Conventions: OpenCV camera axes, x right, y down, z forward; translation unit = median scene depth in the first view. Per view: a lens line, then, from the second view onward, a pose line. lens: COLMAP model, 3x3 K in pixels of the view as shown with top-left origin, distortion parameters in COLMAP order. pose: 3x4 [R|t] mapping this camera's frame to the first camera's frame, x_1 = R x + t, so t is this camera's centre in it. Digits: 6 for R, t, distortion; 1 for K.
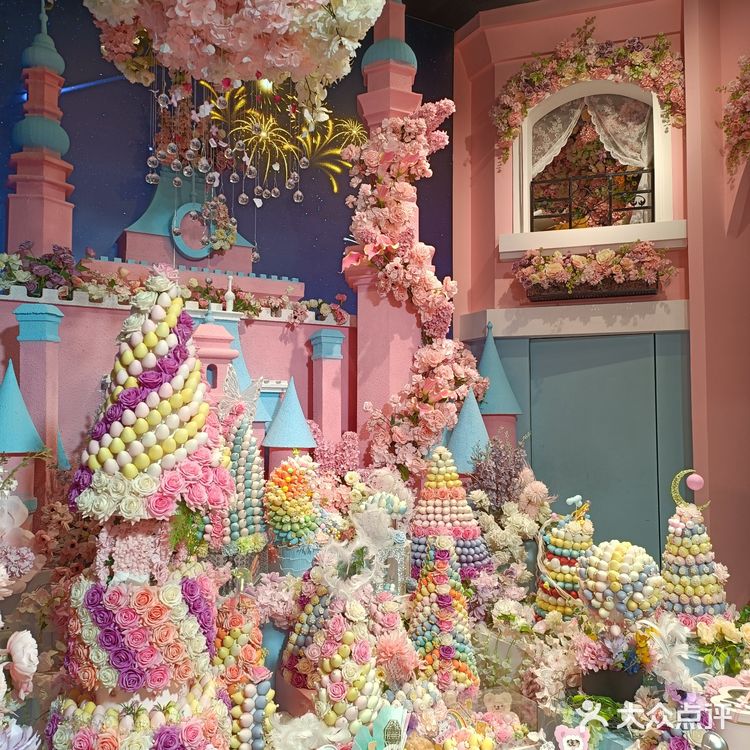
lens RADIAL K [[733.9, 0, 374.2], [0, 733.9, 375.2], [0, 0, 1]] dist [0.075389, -0.071175]
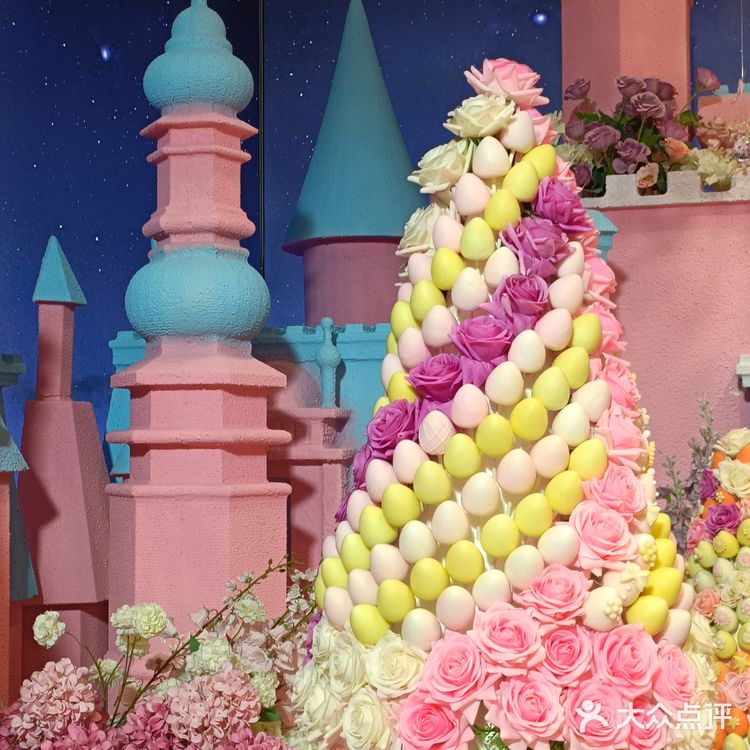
lens RADIAL K [[1469.8, 0, 375.0], [0, 1469.8, 374.7], [0, 0, 1]] dist [0.044511, 0.037468]
pose [[0.681288, -0.038425, -0.731006, 0.150985], [0.050730, 0.998699, -0.005217, 0.004743], [0.730255, -0.033530, 0.682351, 0.335844]]
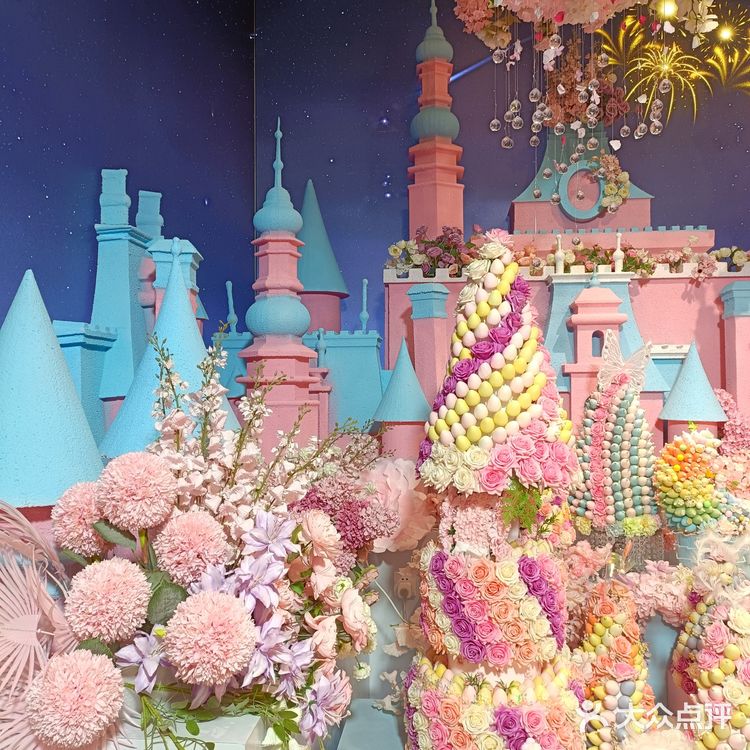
lens RADIAL K [[733.9, 0, 374.2], [0, 733.9, 375.2], [0, 0, 1]] dist [0.075389, -0.071175]
pose [[0.831524, -0.020999, -0.555092, 0.082515], [0.043730, 0.998659, 0.027728, 0.003918], [0.553765, -0.047331, 0.831327, 0.078376]]
